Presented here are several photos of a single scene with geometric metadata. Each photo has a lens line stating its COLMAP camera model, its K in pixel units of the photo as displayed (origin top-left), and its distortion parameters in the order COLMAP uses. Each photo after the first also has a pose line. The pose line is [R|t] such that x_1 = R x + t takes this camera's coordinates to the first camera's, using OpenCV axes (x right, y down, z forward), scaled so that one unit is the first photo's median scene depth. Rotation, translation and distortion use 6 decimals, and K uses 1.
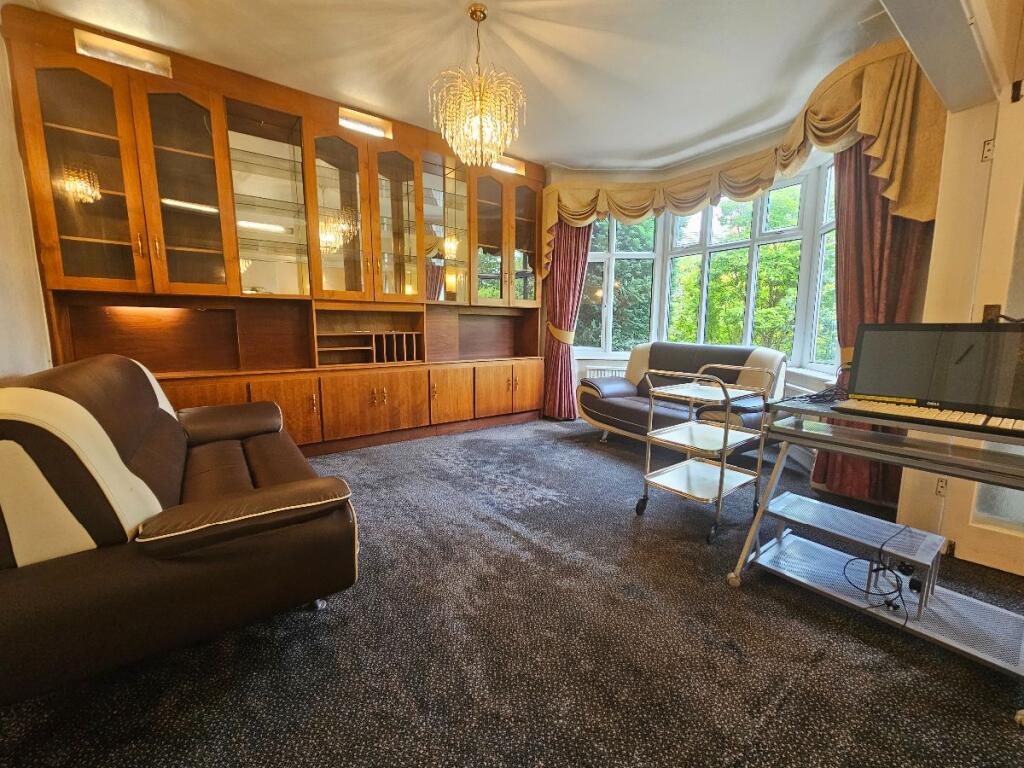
lens RADIAL K [[420.7, 0, 512.0], [0, 420.7, 384.0], [0, 0, 1]] dist [-0.000728, -0.000010]
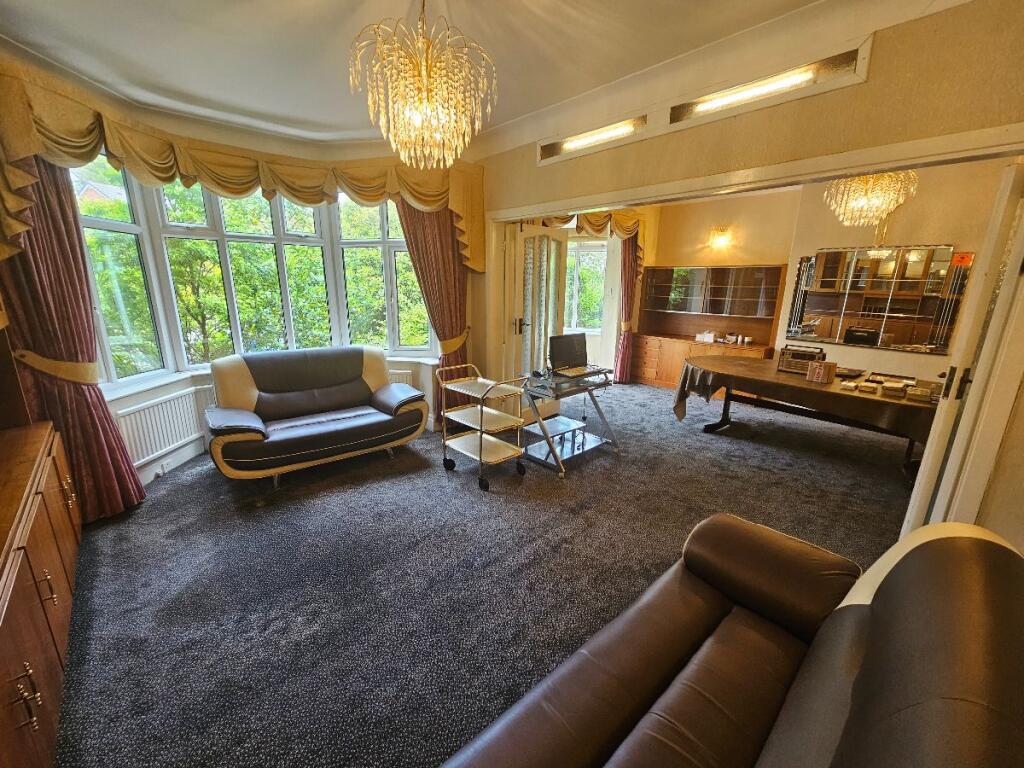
lens RADIAL K [[420.7, 0, 512.0], [0, 420.7, 384.0], [0, 0, 1]] dist [-0.000728, -0.000010]
pose [[-0.110246, -0.239296, 0.964667, -0.559407], [0.122543, 0.959906, 0.252120, -0.202832], [-0.986321, 0.146008, -0.076502, 0.605839]]
